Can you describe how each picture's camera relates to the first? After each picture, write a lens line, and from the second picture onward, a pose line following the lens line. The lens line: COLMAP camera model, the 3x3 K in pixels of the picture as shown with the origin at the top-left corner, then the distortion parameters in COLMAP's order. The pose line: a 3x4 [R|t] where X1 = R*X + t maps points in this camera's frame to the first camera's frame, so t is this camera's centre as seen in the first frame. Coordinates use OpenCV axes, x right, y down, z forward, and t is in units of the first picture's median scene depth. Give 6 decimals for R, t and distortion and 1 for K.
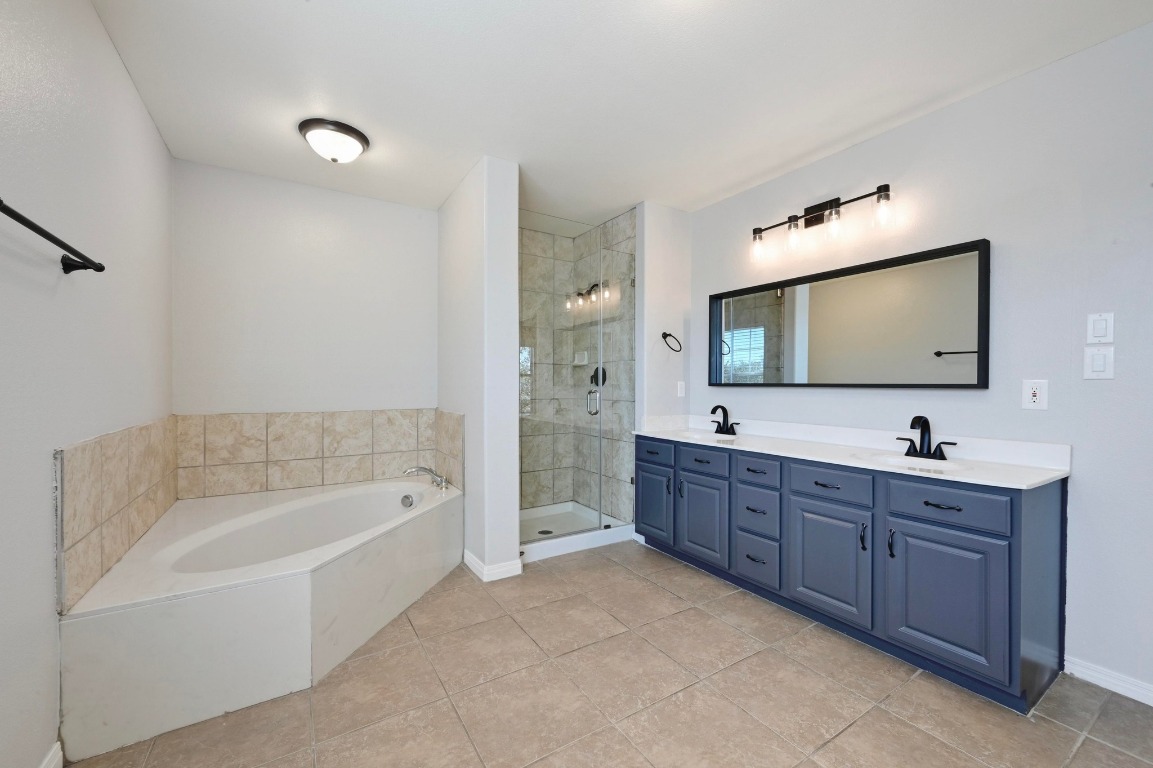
lens RADIAL K [[454.9, 0, 578.7], [0, 454.9, 386.1], [0, 0, 1]] dist [-0.000918, 0.000472]
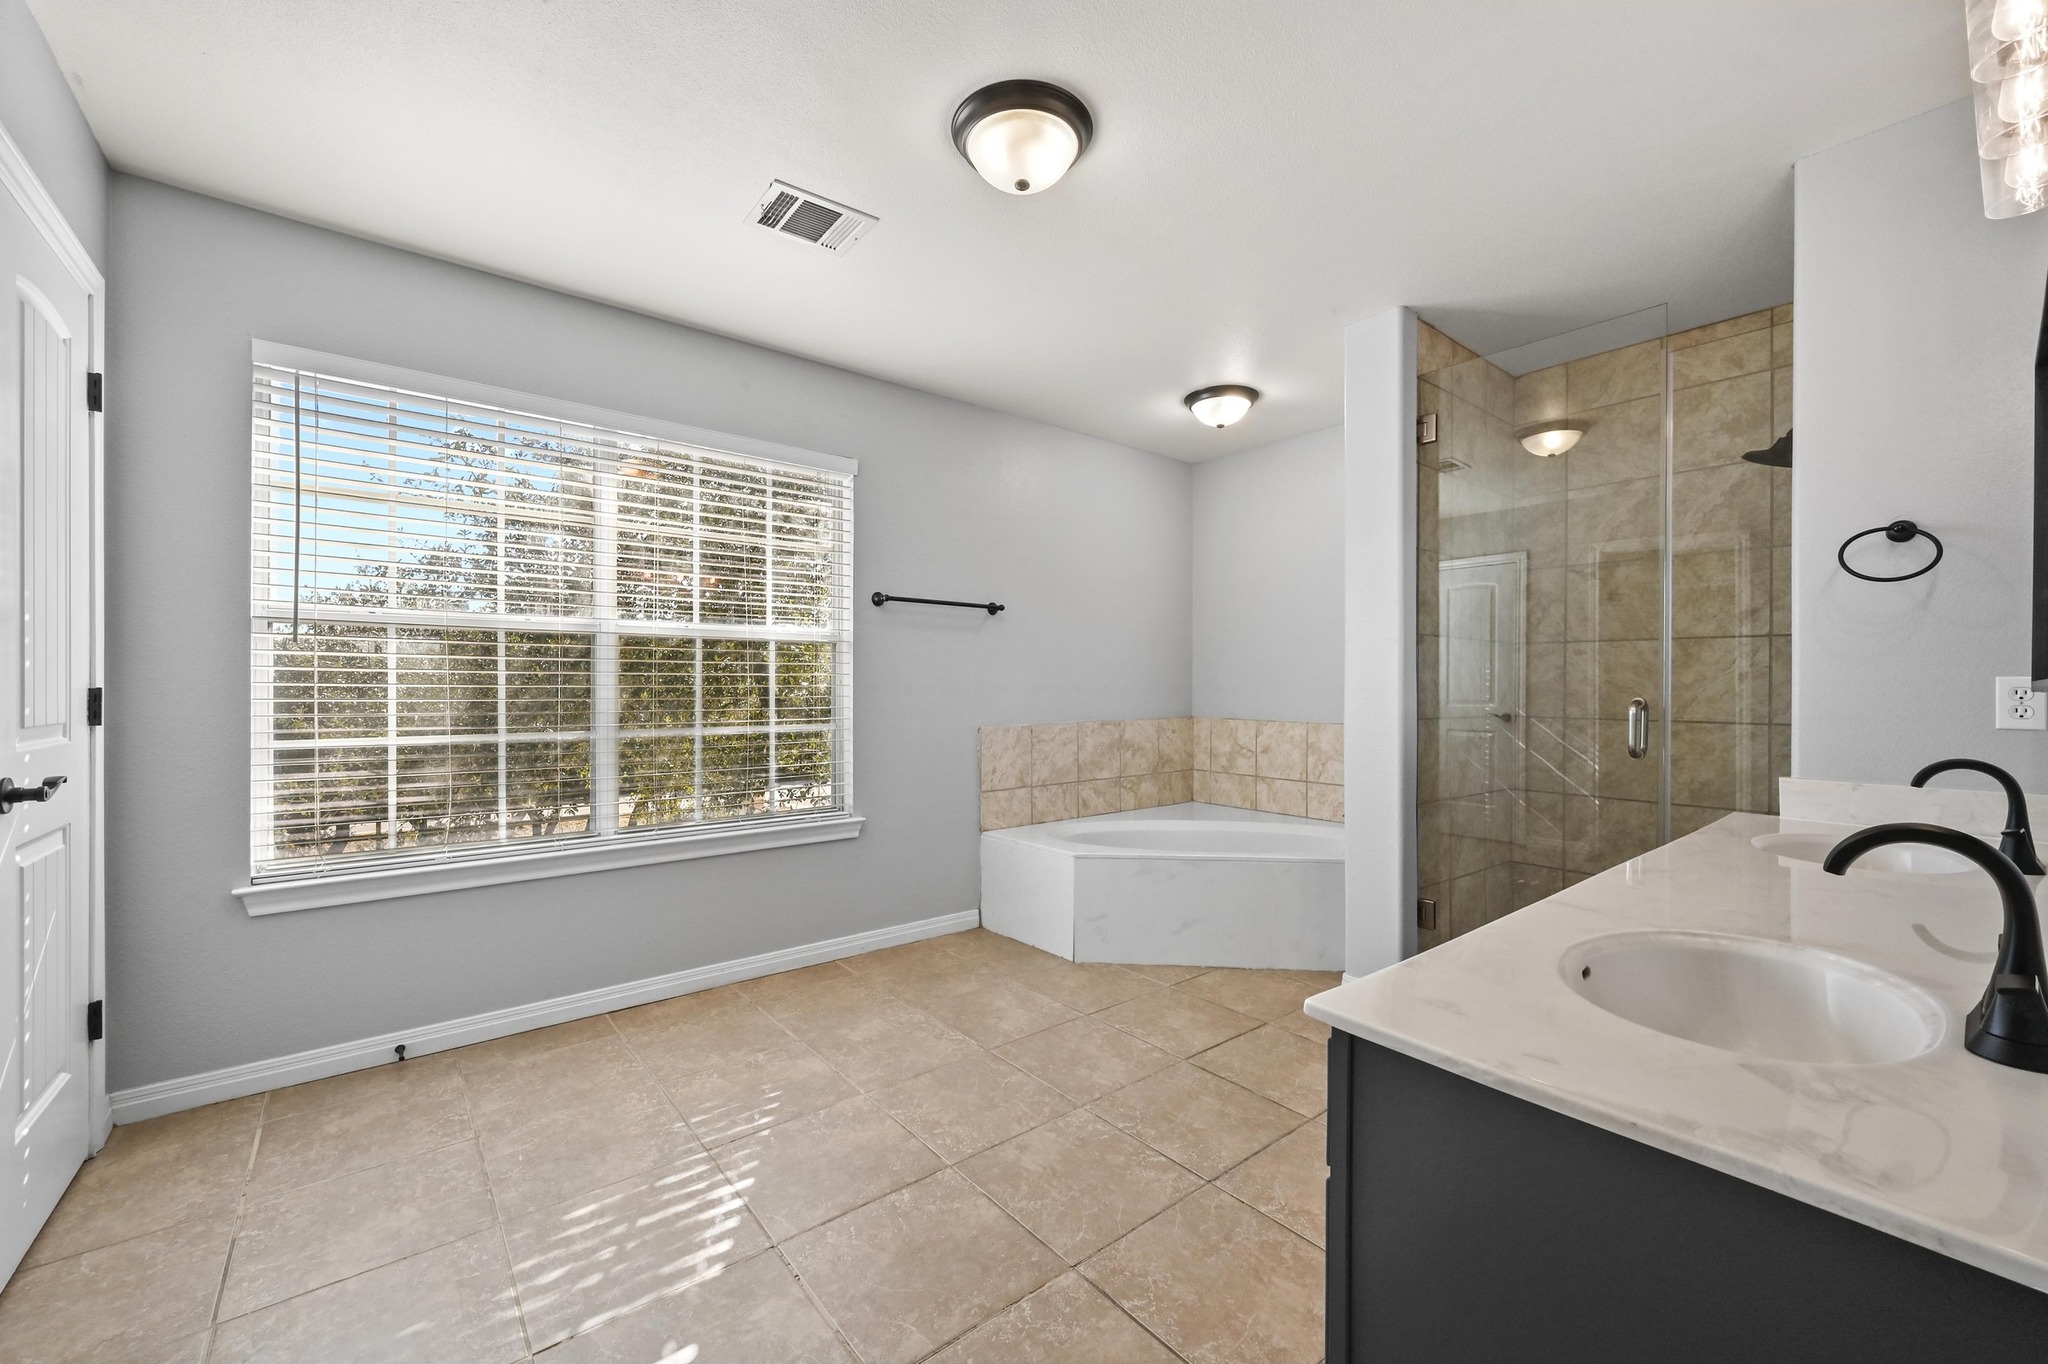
lens RADIAL K [[808.0, 0, 1025.5], [0, 808.0, 683.2], [0, 0, 1]] dist [-0.000918, 0.000472]
pose [[0.115393, -0.004940, -0.993308, 0.822406], [-0.005384, 0.999970, -0.005599, 0.000378], [0.993305, 0.005994, 0.115363, 0.402904]]
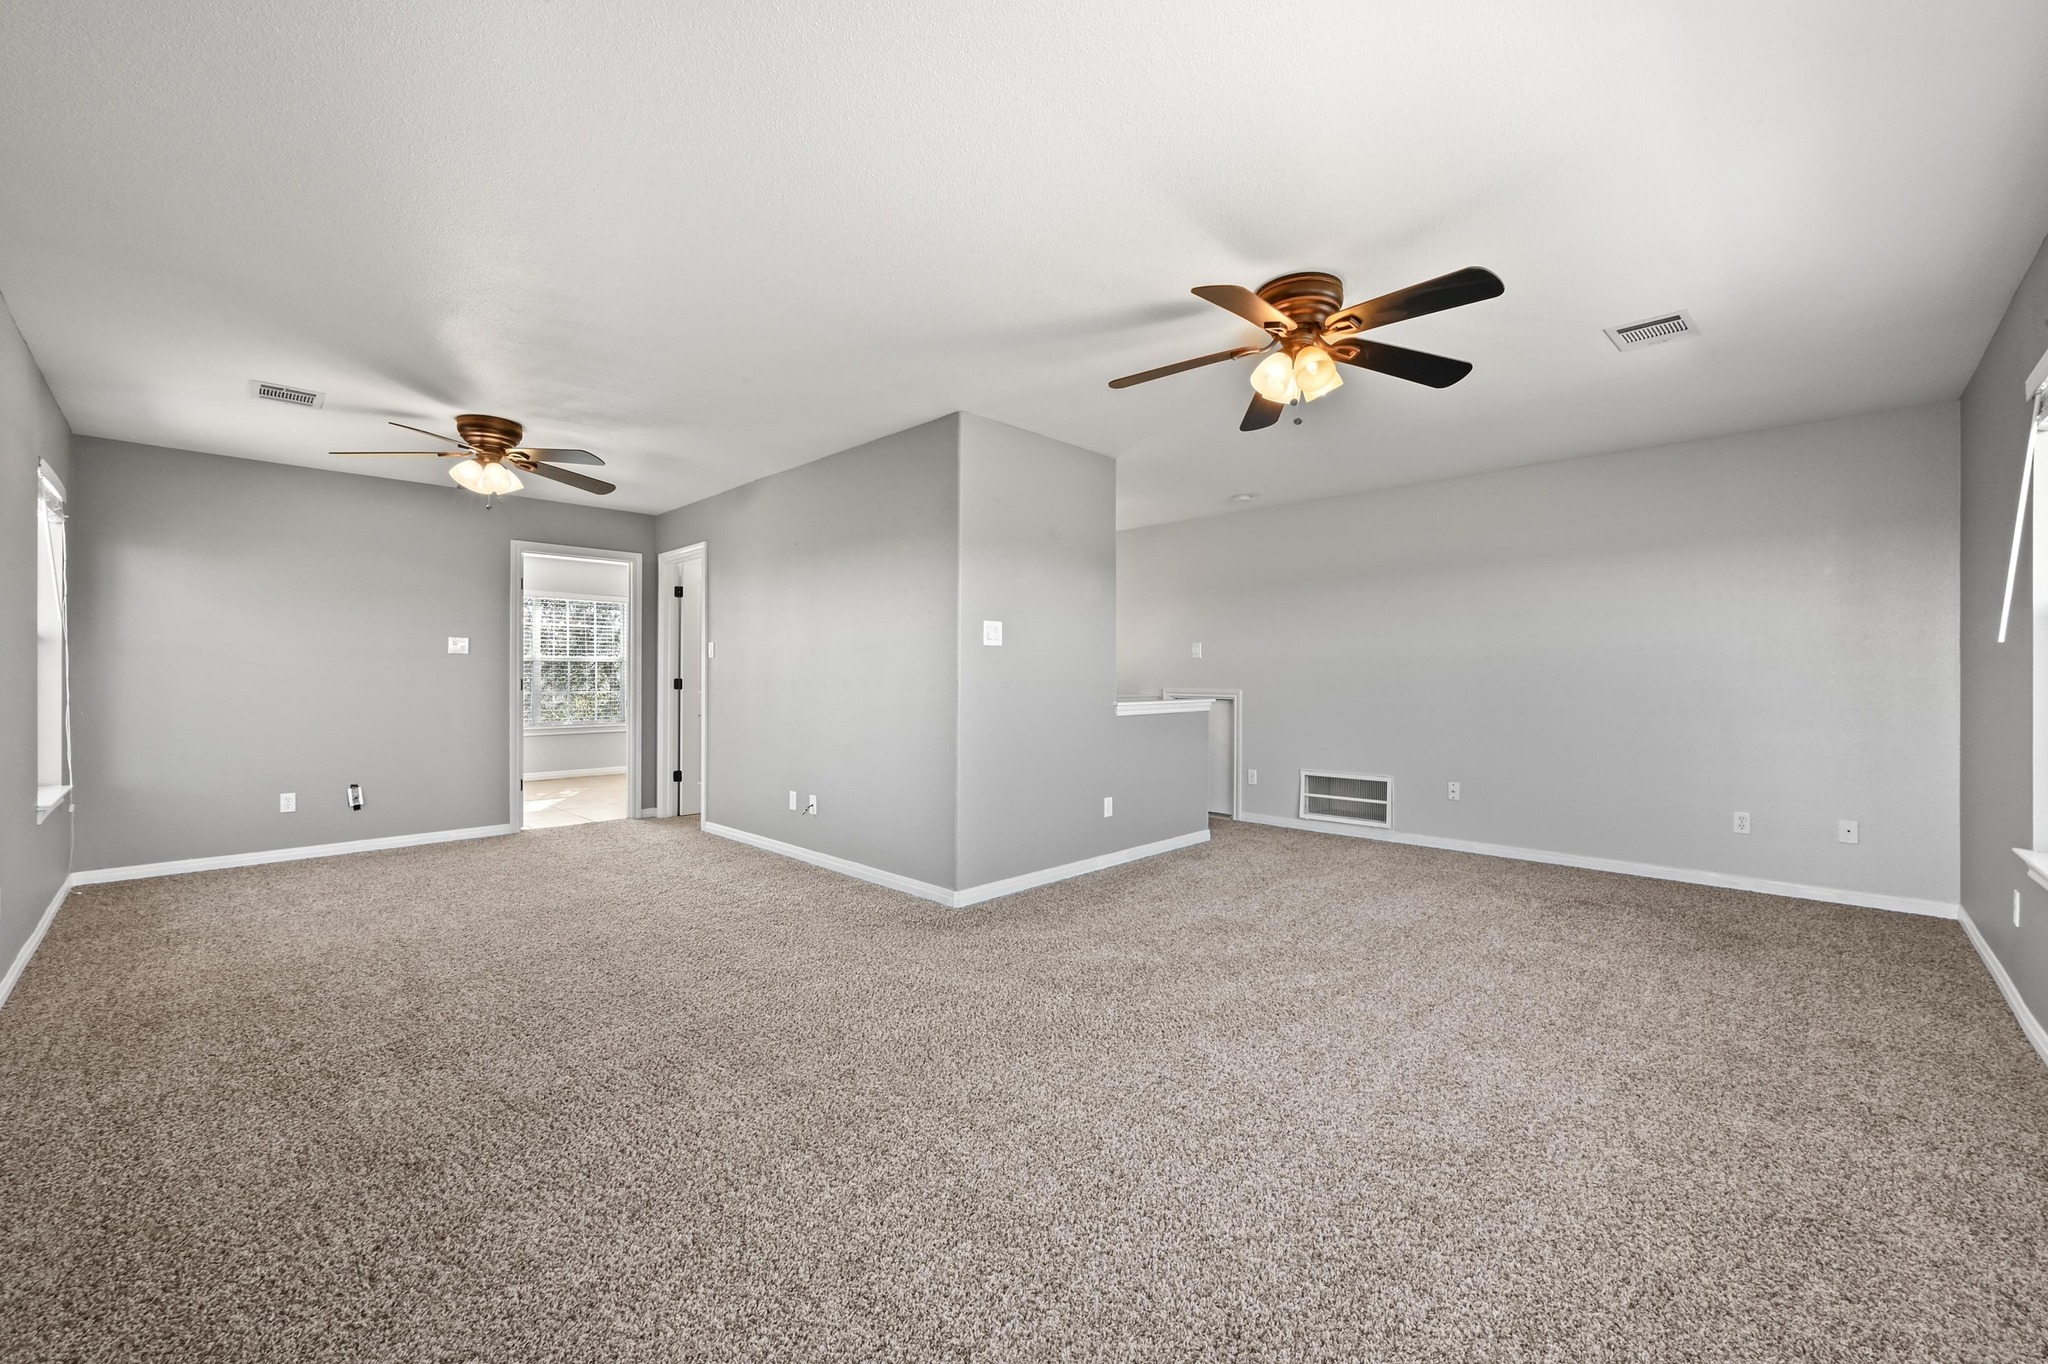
lens RADIAL K [[808.0, 0, 1028.5], [0, 808.0, 685.6], [0, 0, 1]] dist [-0.000918, 0.000472]
pose [[0.228021, -0.005477, -0.973641, 2.126378], [-0.005613, 0.999960, -0.006939, 0.026423], [0.973640, 0.007048, 0.227981, 0.799798]]
